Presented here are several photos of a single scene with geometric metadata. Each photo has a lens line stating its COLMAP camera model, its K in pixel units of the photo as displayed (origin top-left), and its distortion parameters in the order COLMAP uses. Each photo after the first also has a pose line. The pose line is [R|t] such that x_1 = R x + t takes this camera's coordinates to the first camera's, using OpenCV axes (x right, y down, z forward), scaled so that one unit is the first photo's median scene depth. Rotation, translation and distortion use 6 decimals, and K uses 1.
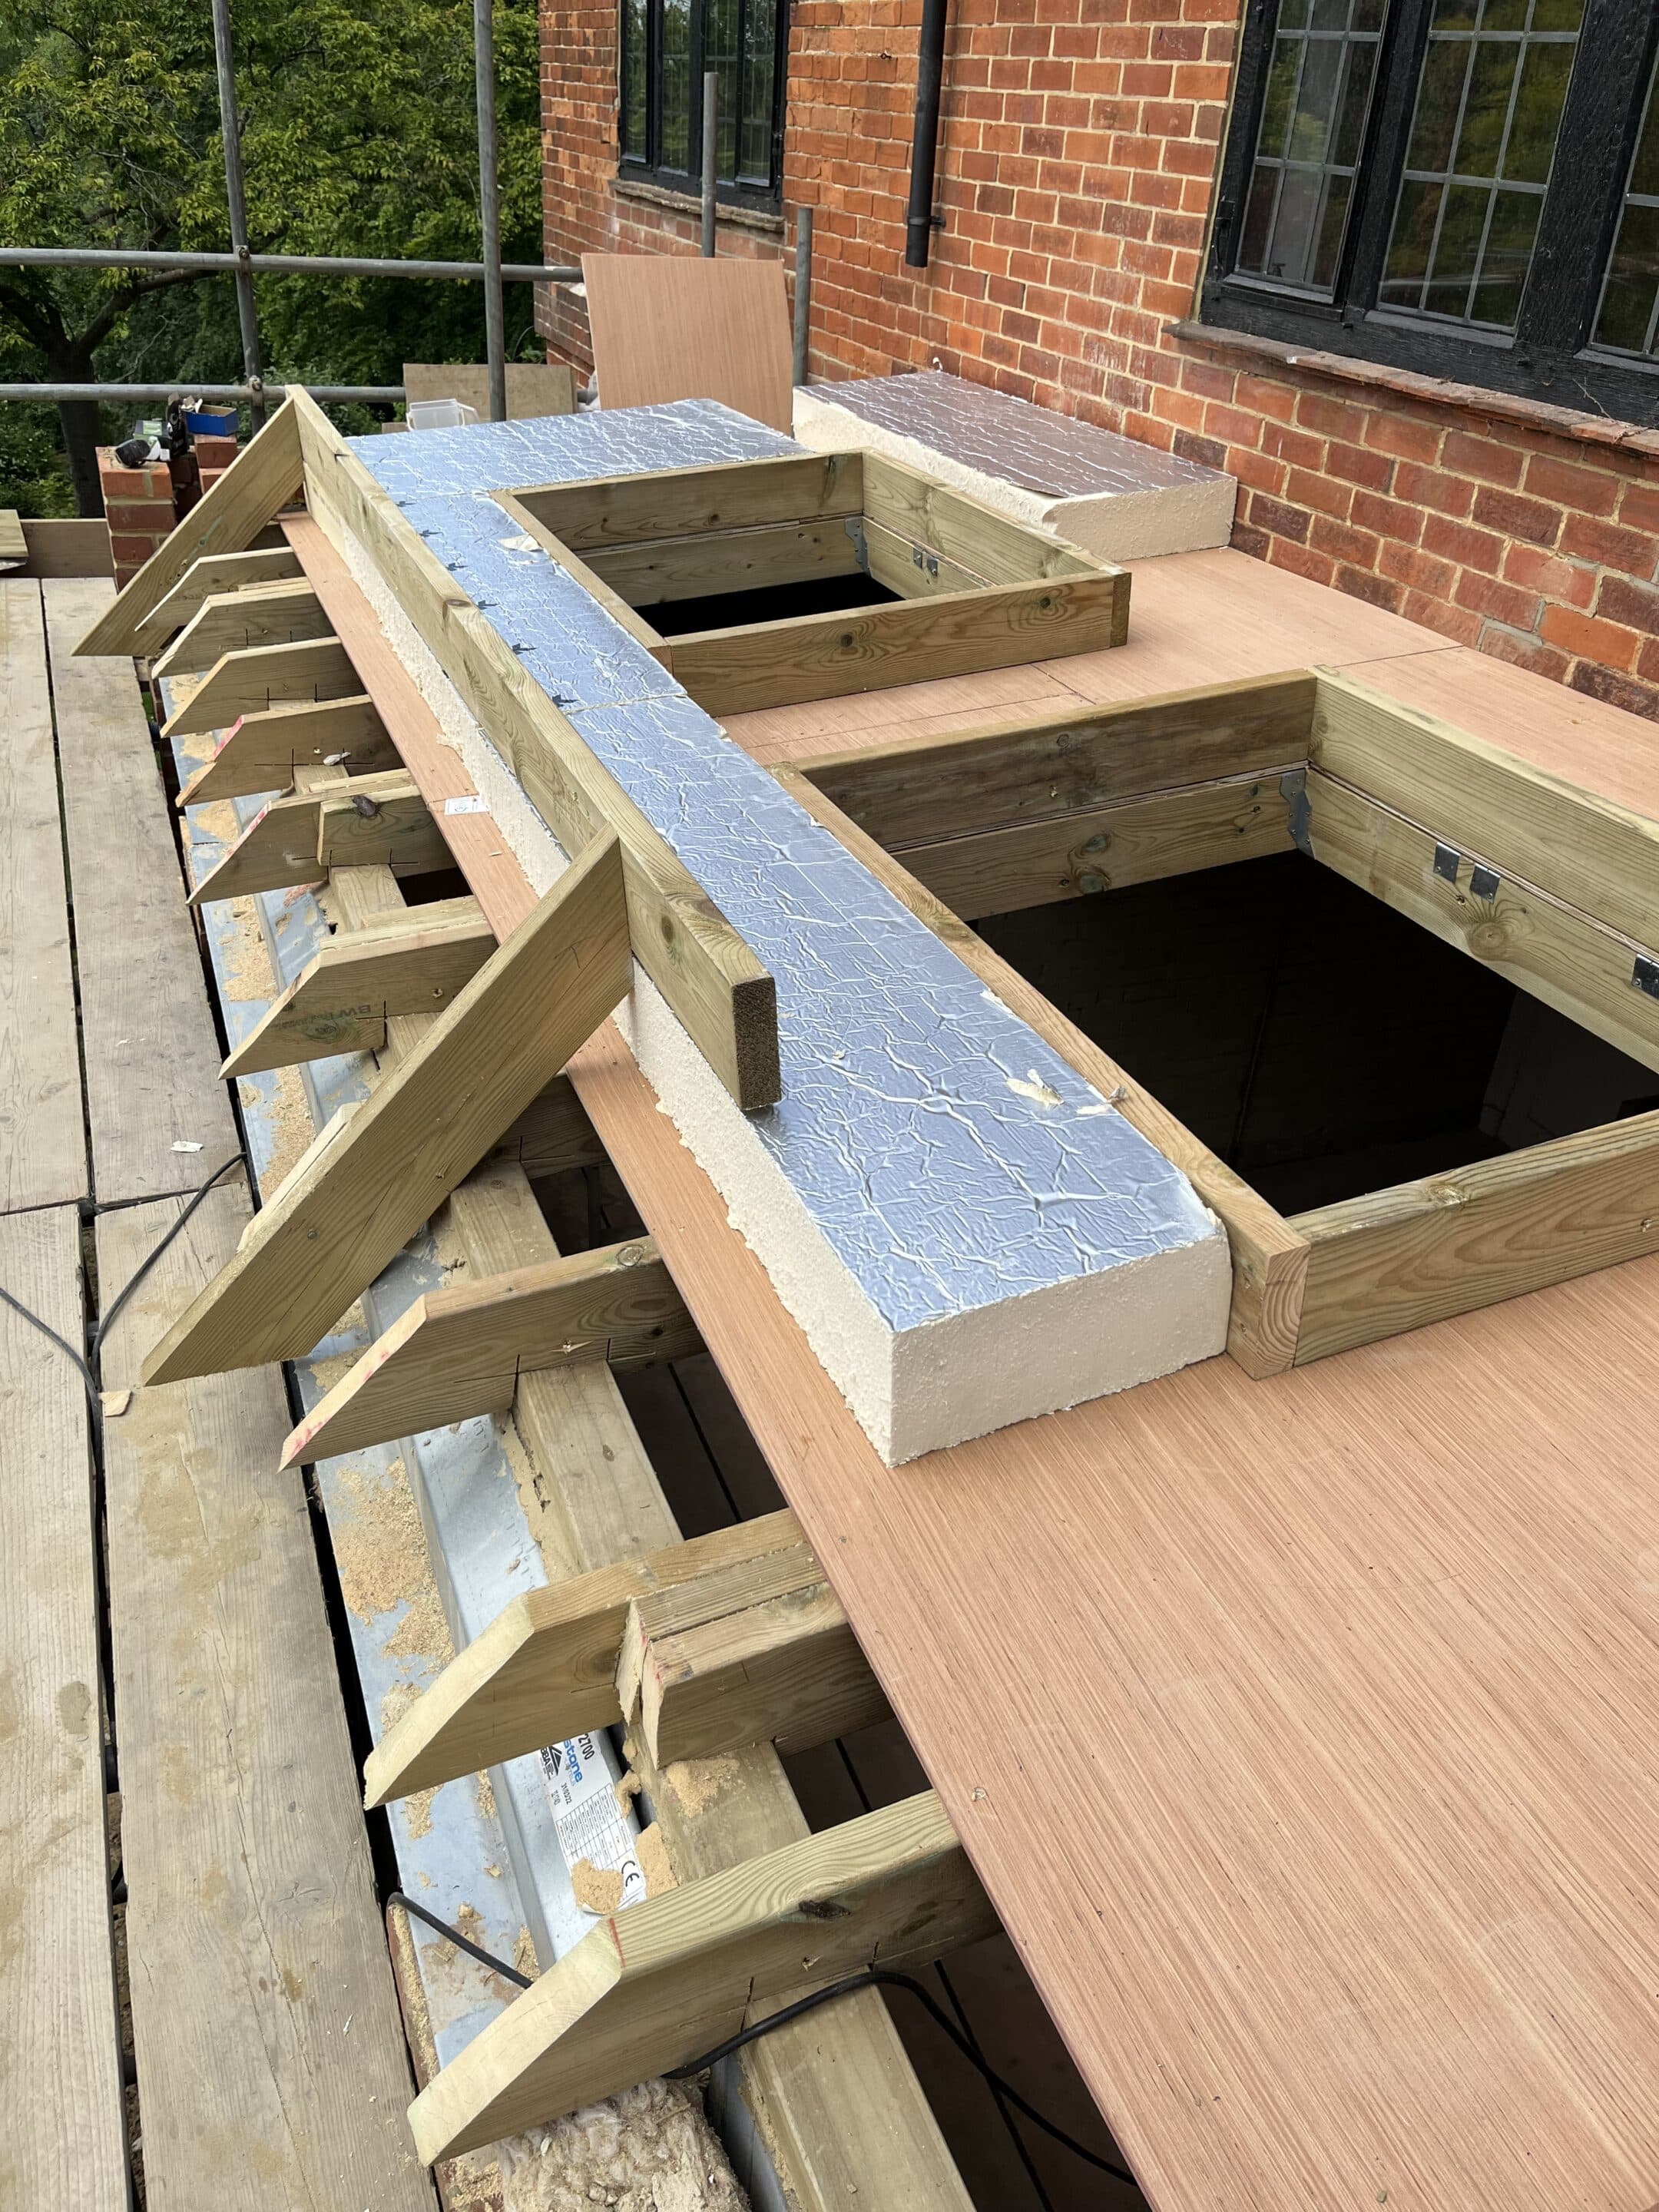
lens RADIAL K [[1643.7, 0, 829.5], [0, 1643.7, 1106.0], [0, 0, 1]] dist [0.073755, -0.099747]
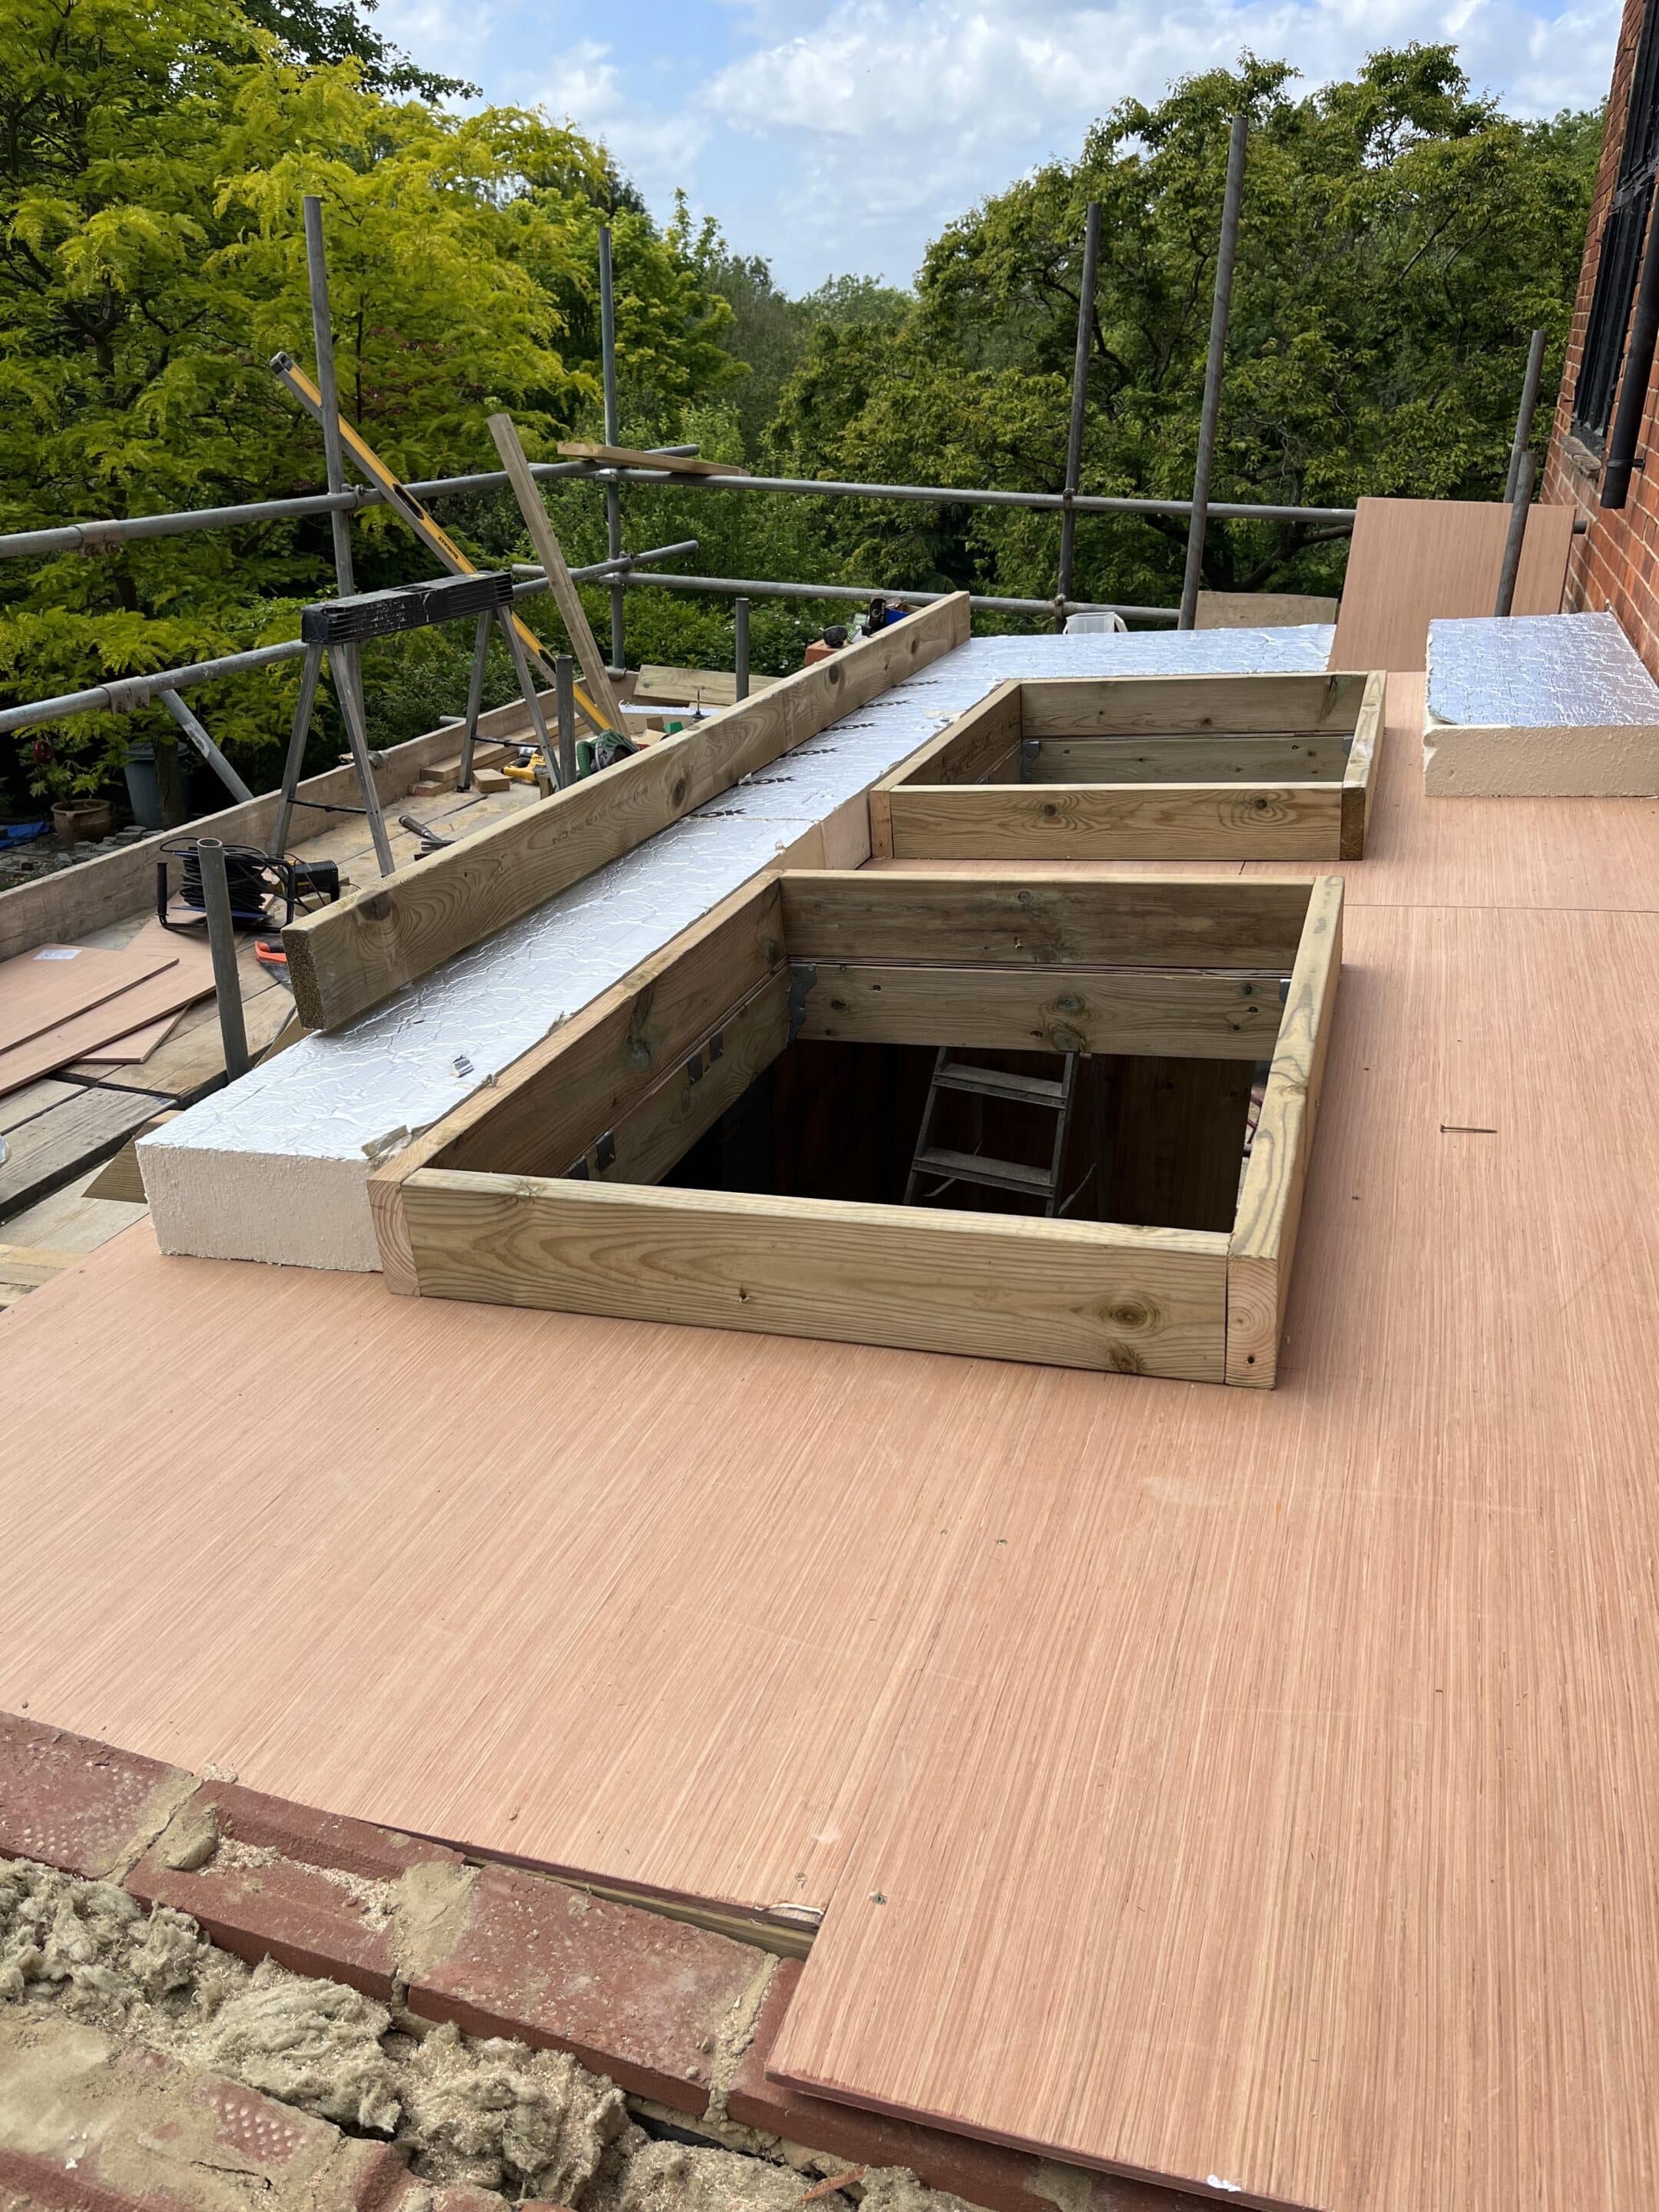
lens RADIAL K [[1643.7, 0, 829.5], [0, 1643.7, 1106.0], [0, 0, 1]] dist [0.073755, -0.099747]
pose [[0.784820, 0.229888, -0.575507, 0.559026], [-0.303803, 0.952129, -0.033966, -0.013843], [0.540149, 0.201498, 0.817091, 0.068146]]
